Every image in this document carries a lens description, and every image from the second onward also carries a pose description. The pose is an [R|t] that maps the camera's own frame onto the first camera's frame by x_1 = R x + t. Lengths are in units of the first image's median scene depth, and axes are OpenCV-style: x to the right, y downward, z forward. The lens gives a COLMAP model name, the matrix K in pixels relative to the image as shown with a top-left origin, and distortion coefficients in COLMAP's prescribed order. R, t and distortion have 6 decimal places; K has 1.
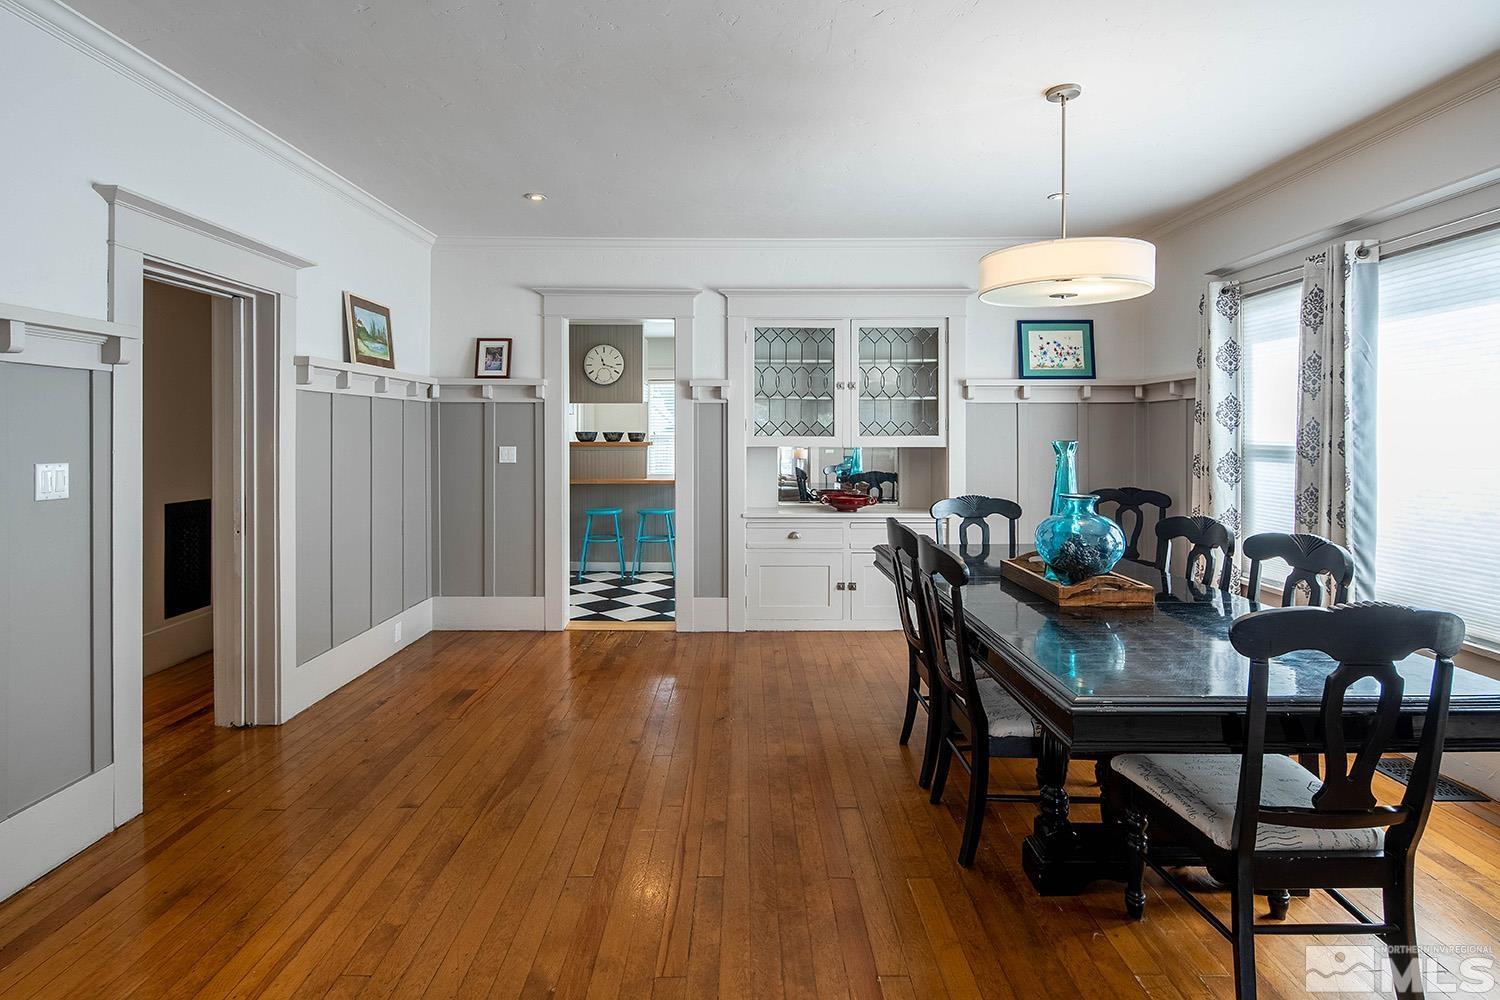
lens RADIAL K [[726.3, 0, 759.7], [0, 726.3, 440.1], [0, 0, 1]] dist [0.012270, -0.005956]
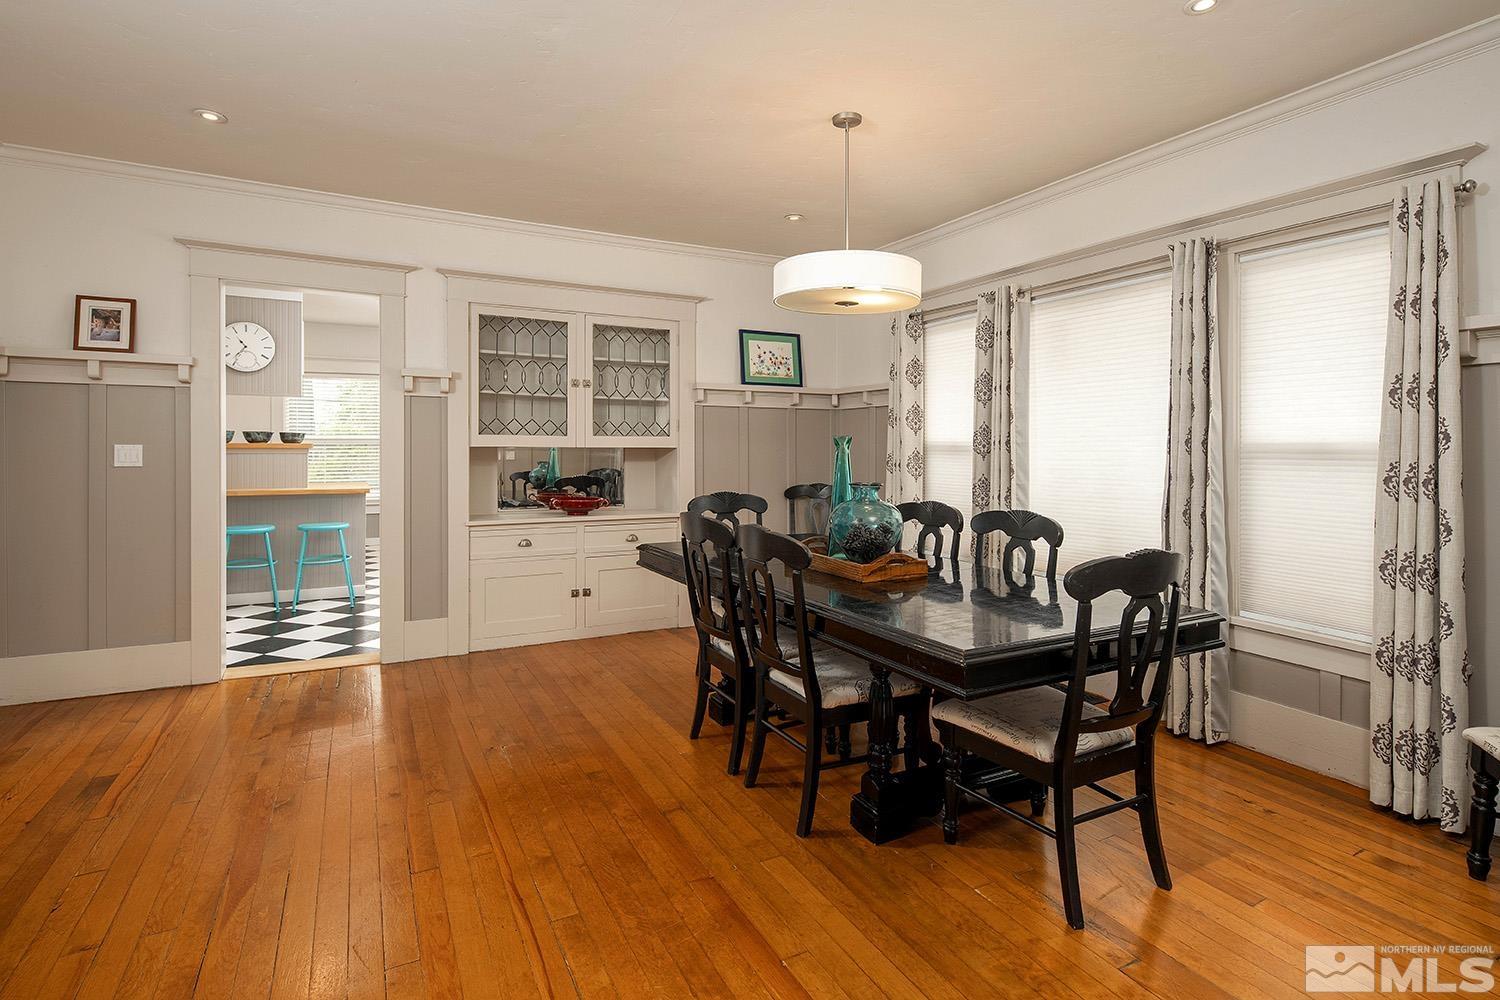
lens RADIAL K [[726.3, 0, 742.0], [0, 726.3, 449.1], [0, 0, 1]] dist [0.012270, -0.005956]
pose [[0.891592, 0.003089, 0.452829, -0.145116], [-0.001895, 0.999993, -0.003091, 0.016920], [-0.452835, 0.001898, 0.891592, 0.058128]]
